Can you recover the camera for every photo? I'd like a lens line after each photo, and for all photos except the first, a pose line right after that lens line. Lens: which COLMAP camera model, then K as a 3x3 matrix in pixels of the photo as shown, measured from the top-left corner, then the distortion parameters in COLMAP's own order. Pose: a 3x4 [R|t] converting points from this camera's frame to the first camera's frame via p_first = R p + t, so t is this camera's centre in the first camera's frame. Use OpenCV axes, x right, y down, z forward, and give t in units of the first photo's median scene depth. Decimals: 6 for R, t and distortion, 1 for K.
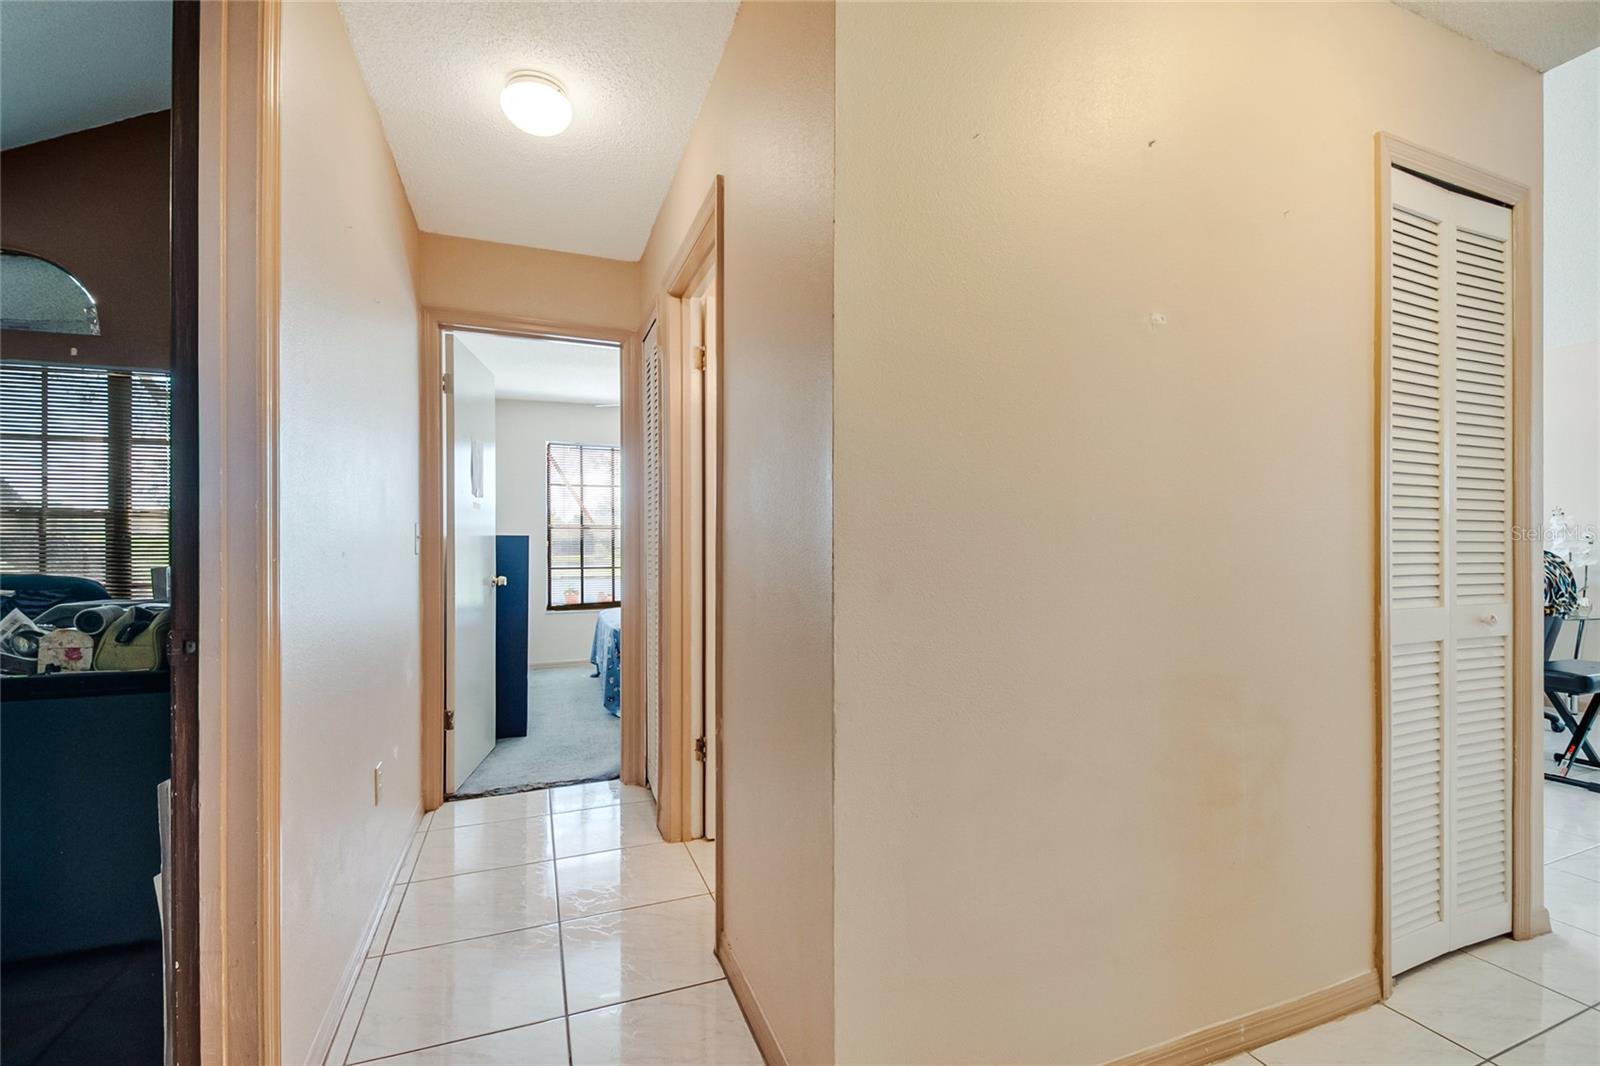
lens RADIAL K [[690.7, 0, 827.0], [0, 690.7, 541.1], [0, 0, 1]] dist [0.021865, -0.019860]
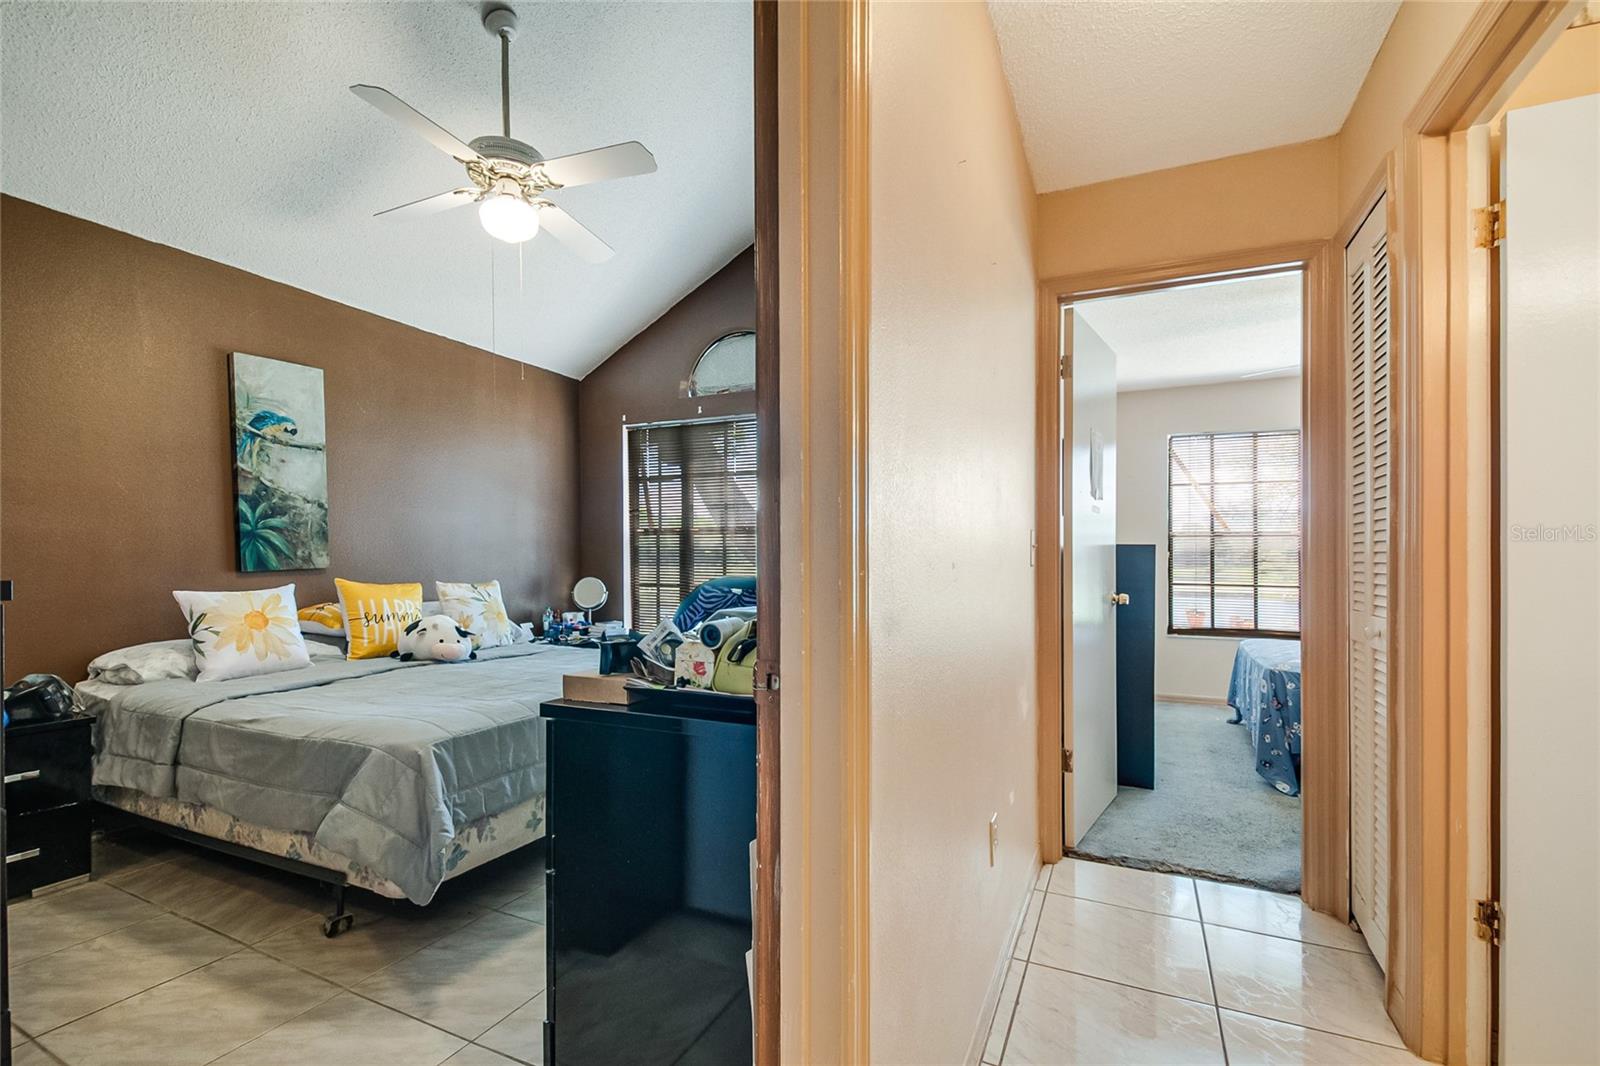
lens RADIAL K [[690.7, 0, 801.7], [0, 690.7, 545.7], [0, 0, 1]] dist [0.021865, -0.019860]
pose [[0.658345, -0.003604, -0.752707, -0.107778], [-0.003731, 0.999961, -0.008050, 0.001811], [0.752707, 0.008108, 0.658306, 0.175463]]
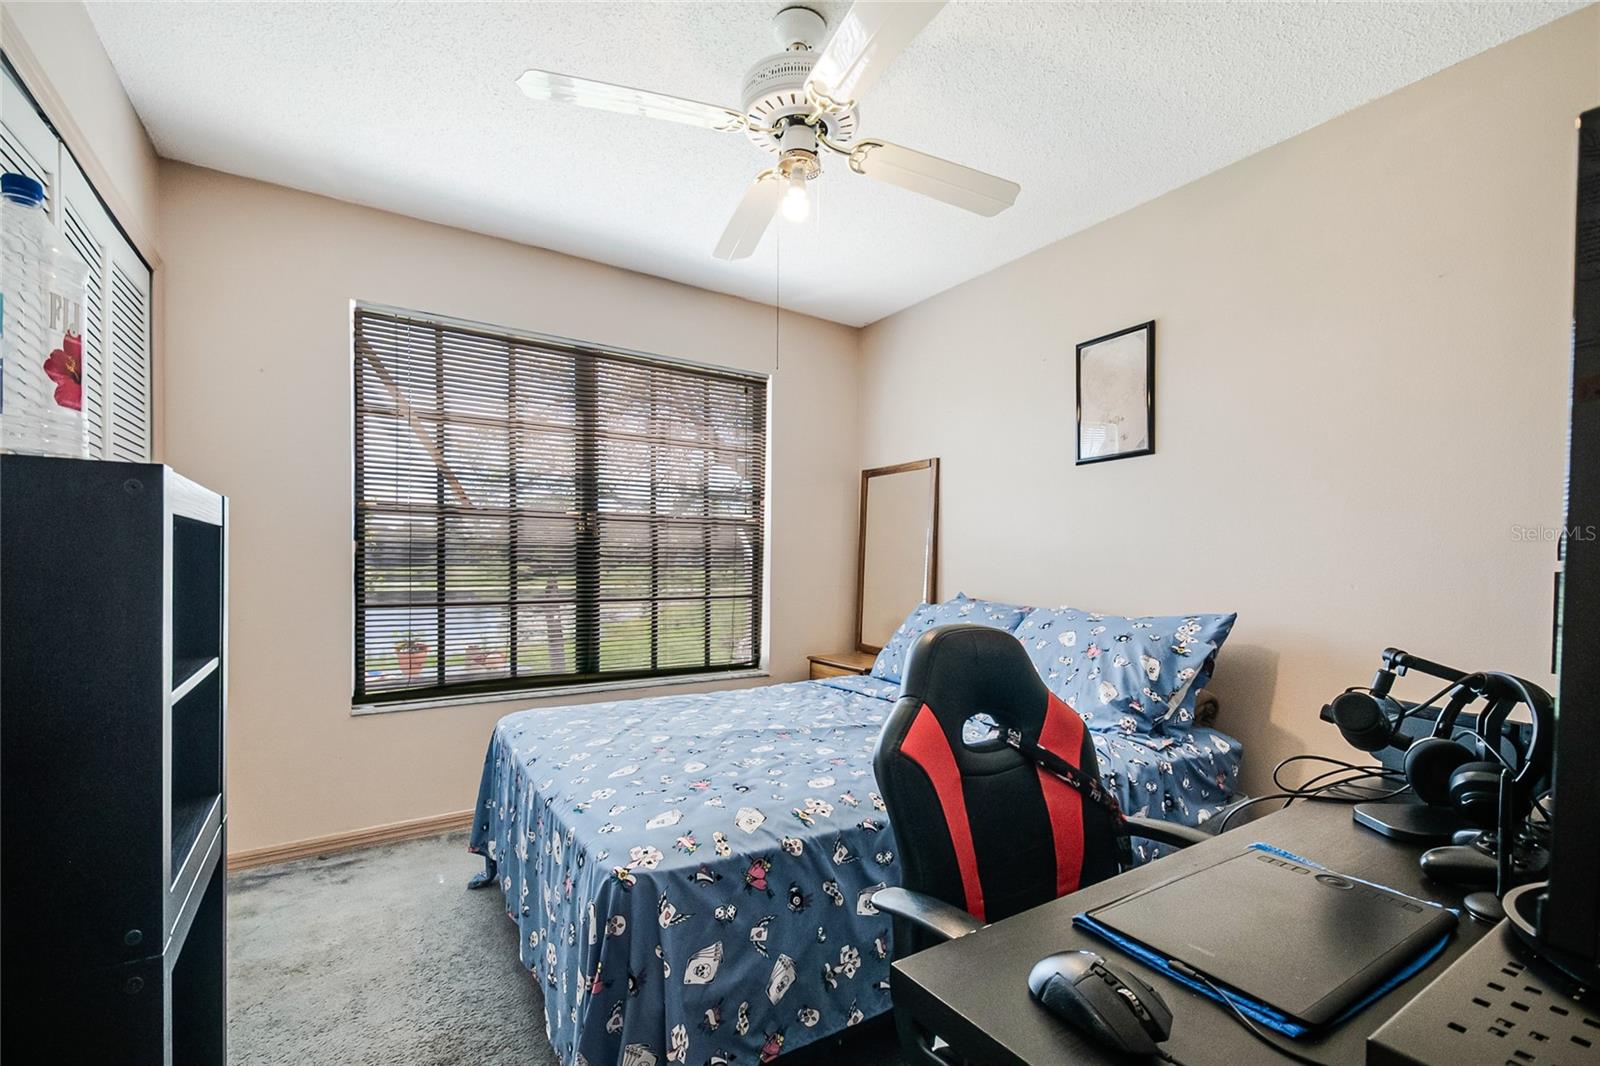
lens RADIAL K [[690.7, 0, 807.8], [0, 690.7, 548.7], [0, 0, 1]] dist [0.021865, -0.019860]
pose [[0.984543, 0.000924, 0.175143, -0.392658], [-0.000226, 0.999992, -0.004008, 0.010132], [-0.175145, 0.003906, 0.984535, 1.018683]]
